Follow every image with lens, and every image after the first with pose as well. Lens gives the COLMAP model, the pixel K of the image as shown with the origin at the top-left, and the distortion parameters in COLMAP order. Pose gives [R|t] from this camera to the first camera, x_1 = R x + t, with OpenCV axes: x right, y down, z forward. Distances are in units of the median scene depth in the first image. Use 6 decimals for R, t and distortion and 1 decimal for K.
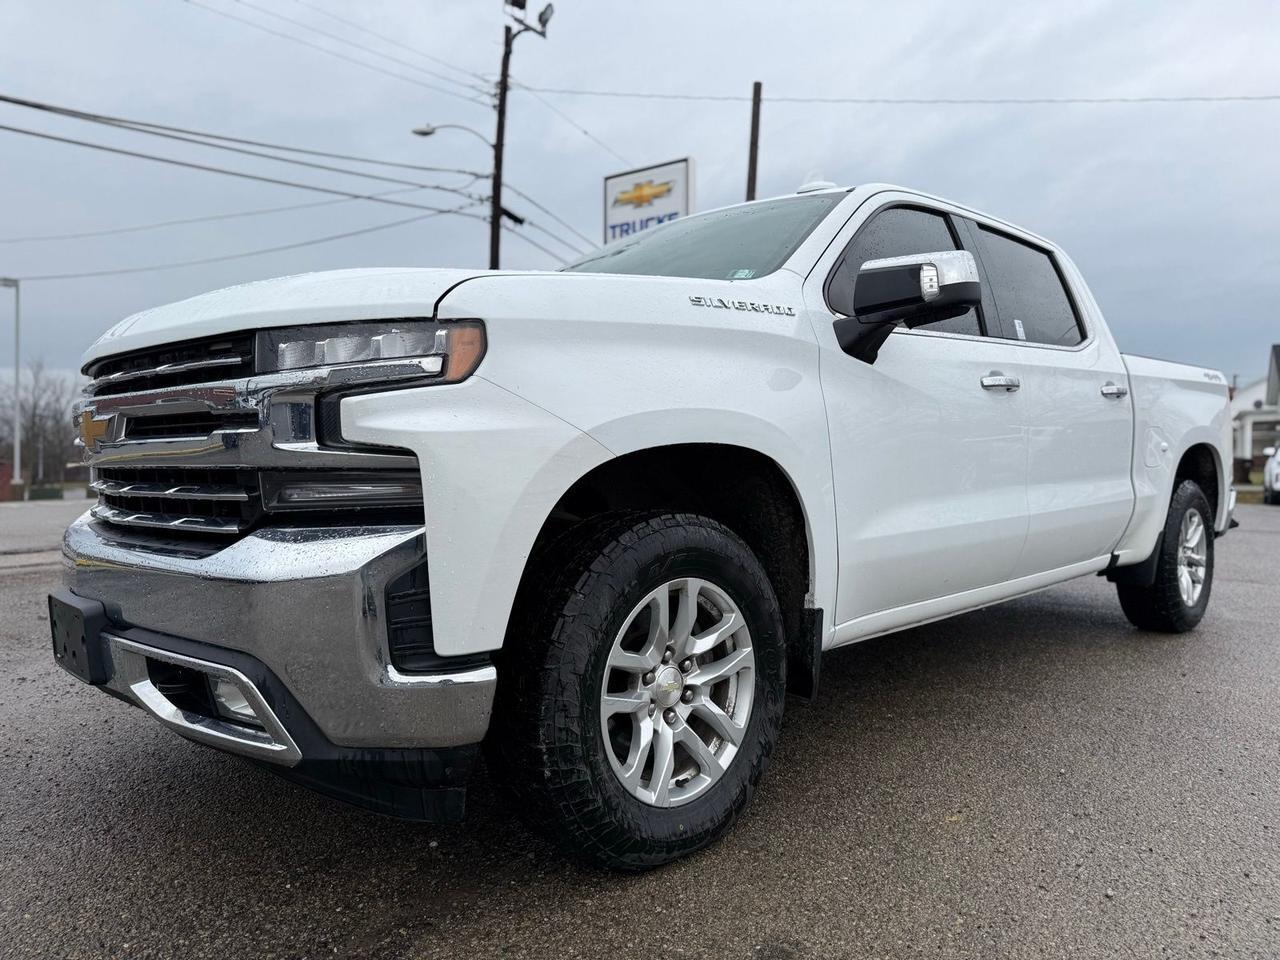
lens RADIAL K [[980.1, 0, 627.2], [0, 980.1, 481.0], [0, 0, 1]] dist [0.021769, -0.006980]
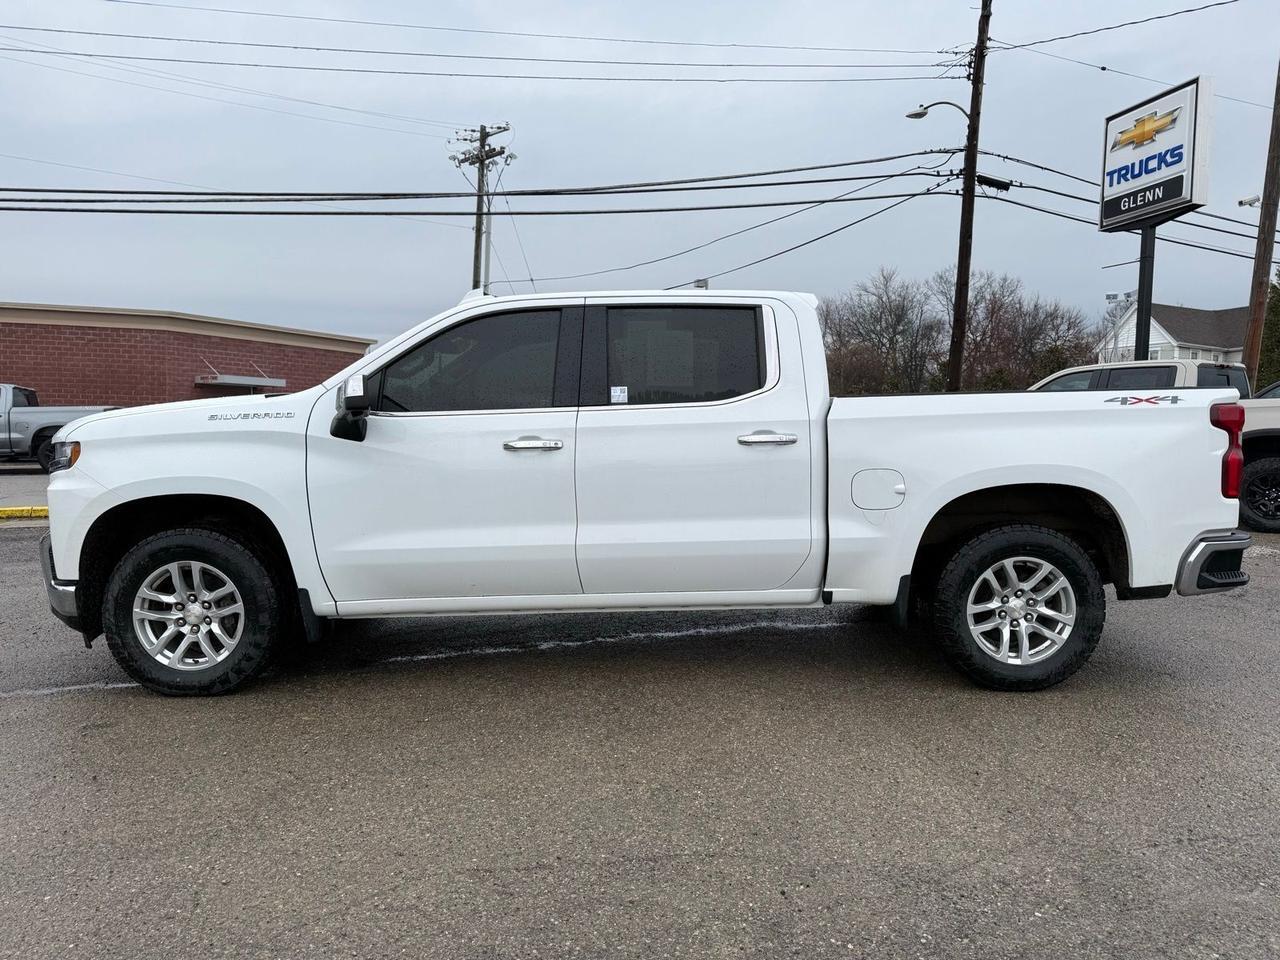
lens RADIAL K [[980.1, 0, 627.2], [0, 980.1, 481.0], [0, 0, 1]] dist [0.021769, -0.006980]
pose [[0.683000, 0.058806, -0.728047, 0.494863], [-0.011608, 0.997502, 0.069680, -0.049765], [0.730326, -0.039140, 0.681977, 0.068856]]
